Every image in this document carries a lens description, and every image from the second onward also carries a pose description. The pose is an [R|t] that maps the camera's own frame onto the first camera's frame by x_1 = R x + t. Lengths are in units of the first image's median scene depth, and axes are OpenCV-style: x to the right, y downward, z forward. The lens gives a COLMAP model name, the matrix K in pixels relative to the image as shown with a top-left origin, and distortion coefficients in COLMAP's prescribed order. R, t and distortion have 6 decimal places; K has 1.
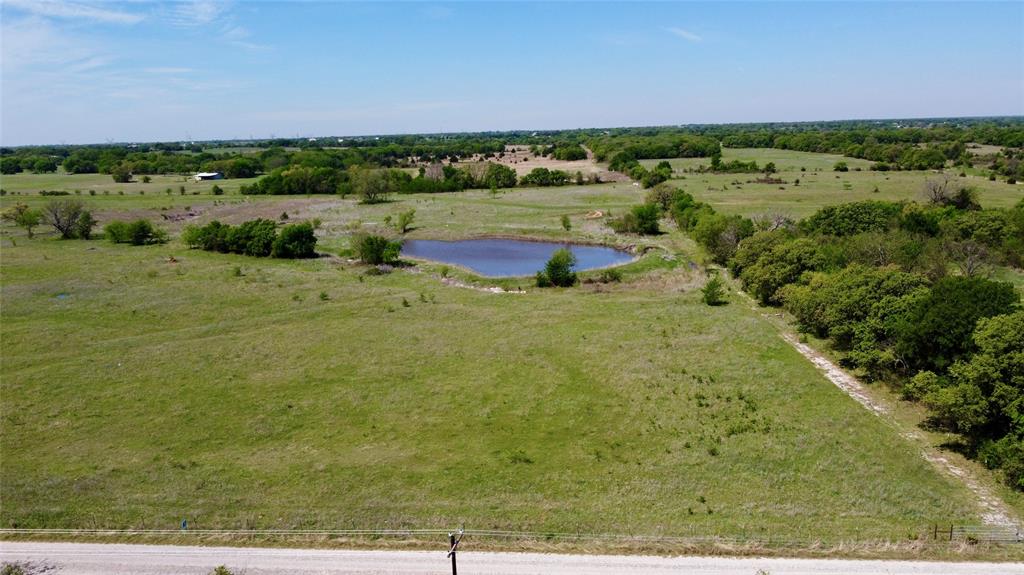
lens RADIAL K [[784.3, 0, 512.0], [0, 784.3, 287.5], [0, 0, 1]] dist [-0.000221, -0.003331]
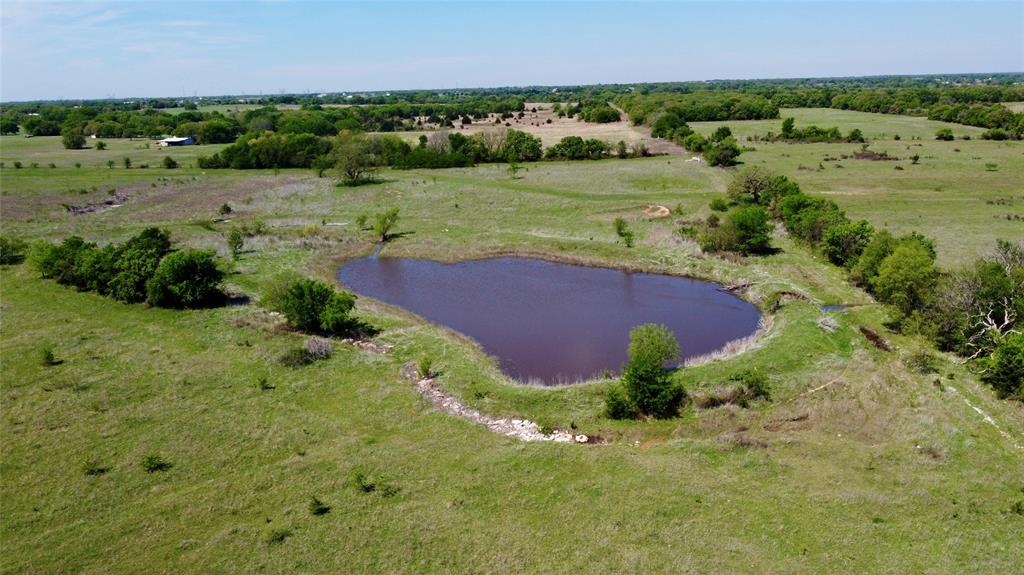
lens RADIAL K [[784.3, 0, 512.0], [0, 784.3, 287.5], [0, 0, 1]] dist [-0.000221, -0.003331]
pose [[0.999767, 0.007143, -0.020360, -0.006579], [-0.006028, 0.998505, 0.054320, -0.038465], [0.020717, -0.054184, 0.998316, 0.180581]]
